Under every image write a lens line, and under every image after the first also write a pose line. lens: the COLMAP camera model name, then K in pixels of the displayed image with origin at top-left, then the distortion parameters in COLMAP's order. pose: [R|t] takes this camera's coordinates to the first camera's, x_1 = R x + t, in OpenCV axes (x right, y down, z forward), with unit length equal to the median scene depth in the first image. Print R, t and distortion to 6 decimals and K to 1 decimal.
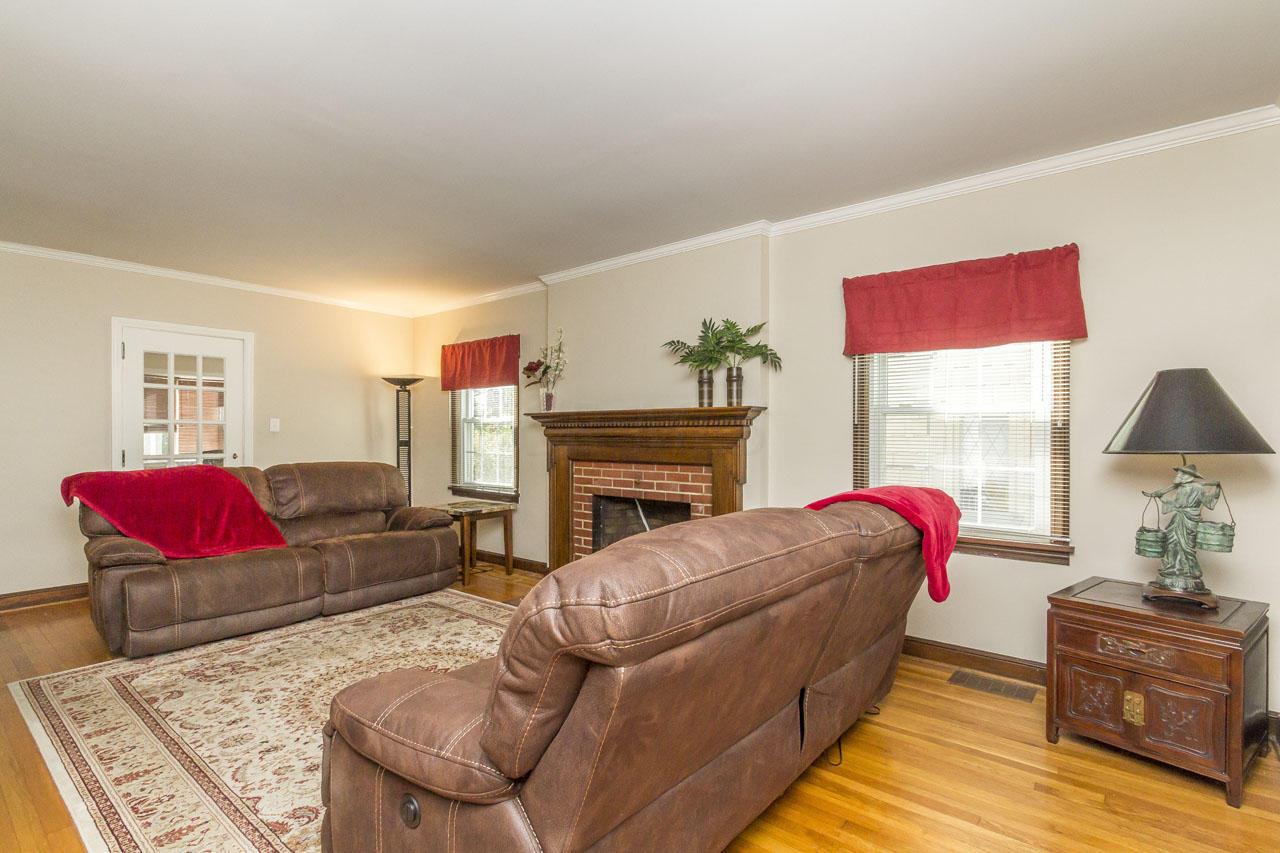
lens RADIAL K [[618.8, 0, 633.1], [0, 618.8, 459.9], [0, 0, 1]] dist [-0.001411, 0.000219]
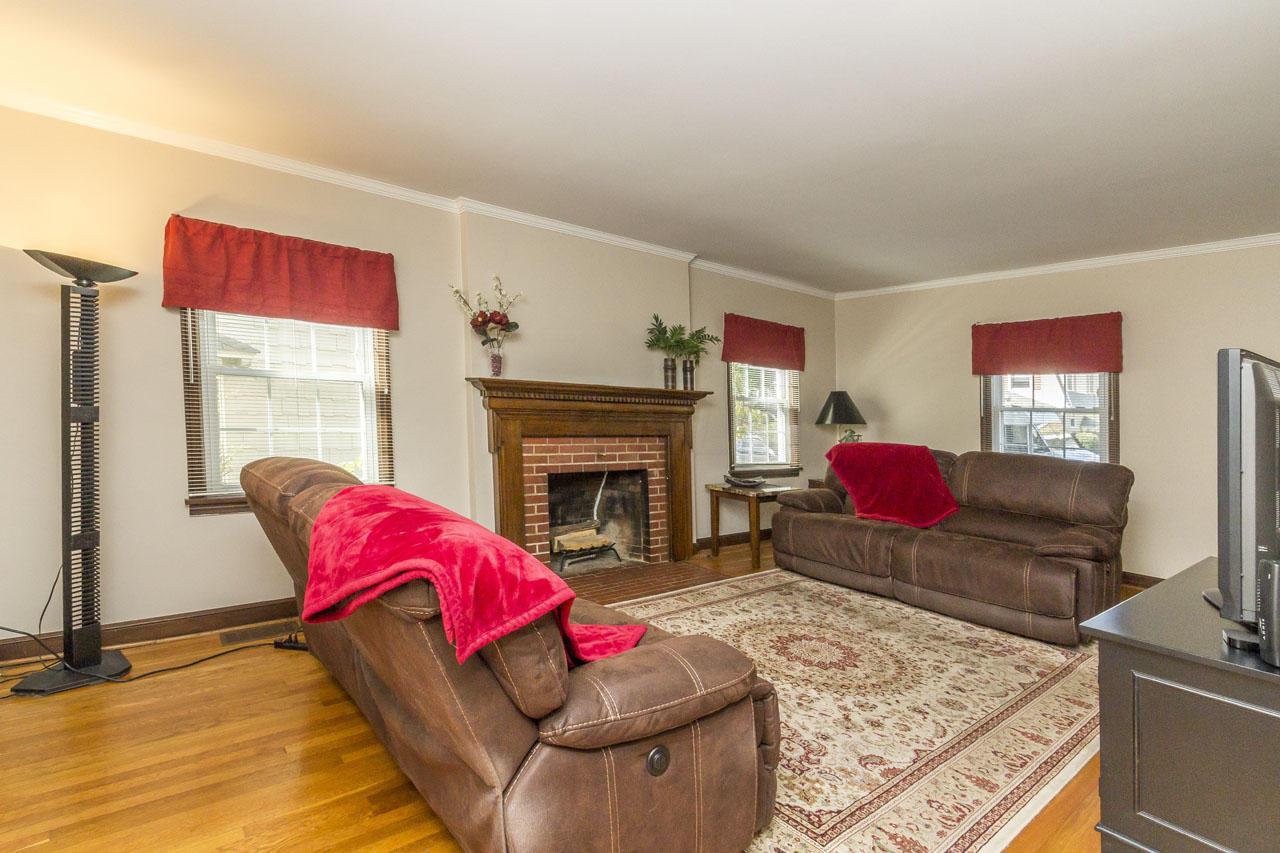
lens RADIAL K [[618.8, 0, 633.1], [0, 618.8, 459.9], [0, 0, 1]] dist [-0.001411, 0.000219]
pose [[0.196273, -0.076727, 0.977543, -1.014325], [0.005369, 0.997003, 0.077177, -0.036974], [-0.980535, -0.009899, 0.196097, 0.761682]]
